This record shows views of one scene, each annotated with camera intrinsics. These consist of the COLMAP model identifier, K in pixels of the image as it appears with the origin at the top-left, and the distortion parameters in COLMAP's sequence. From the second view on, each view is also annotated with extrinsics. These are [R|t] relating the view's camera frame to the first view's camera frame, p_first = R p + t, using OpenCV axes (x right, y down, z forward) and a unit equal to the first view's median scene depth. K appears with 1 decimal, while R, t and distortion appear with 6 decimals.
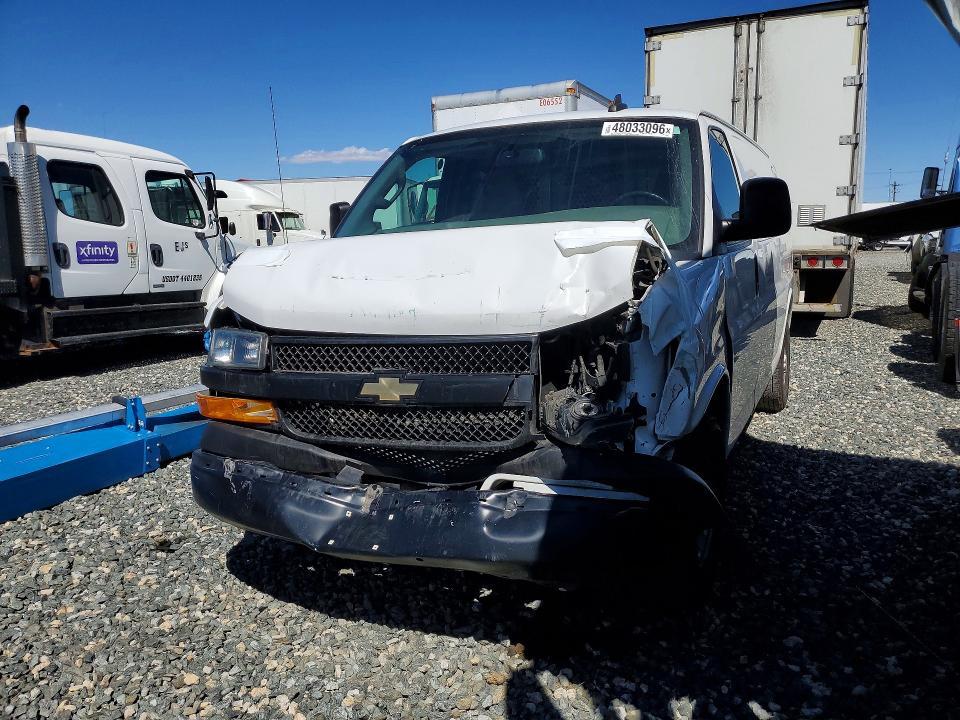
lens RADIAL K [[815.5, 0, 480.0], [0, 815.5, 360.0], [0, 0, 1]] dist [0.009568, 0.010688]
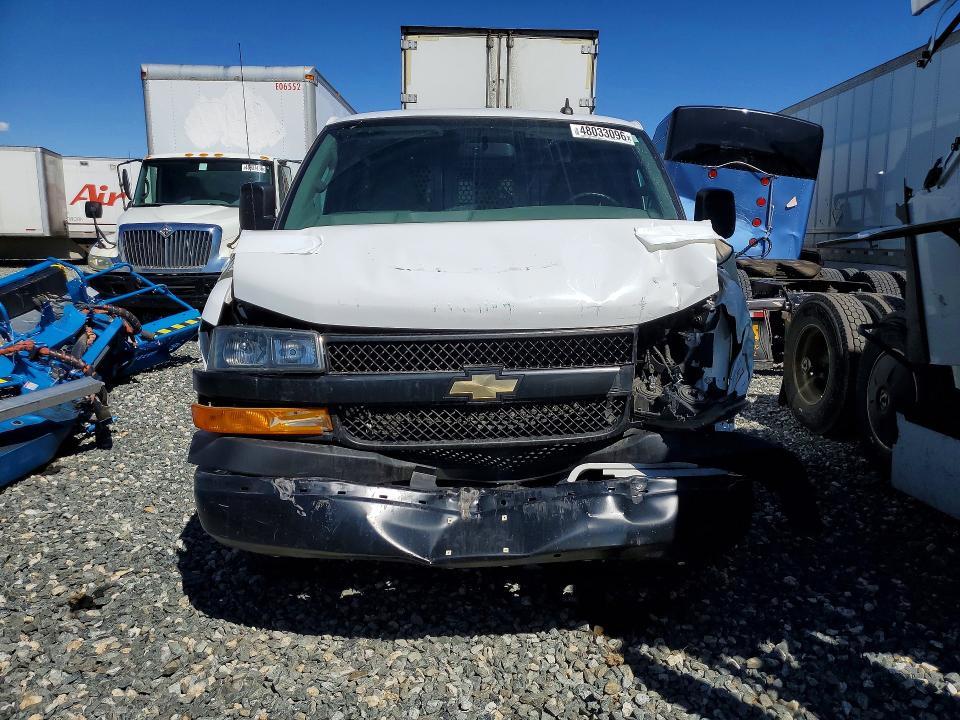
lens RADIAL K [[821.3, 0, 480.5], [0, 821.3, 370.7], [0, 0, 1]] dist [0.016680, -0.004569]
pose [[0.881618, -0.040638, 0.470210, -0.532773], [0.033204, 0.999158, 0.024097, -0.005735], [-0.470793, -0.005631, 0.882226, 0.143517]]
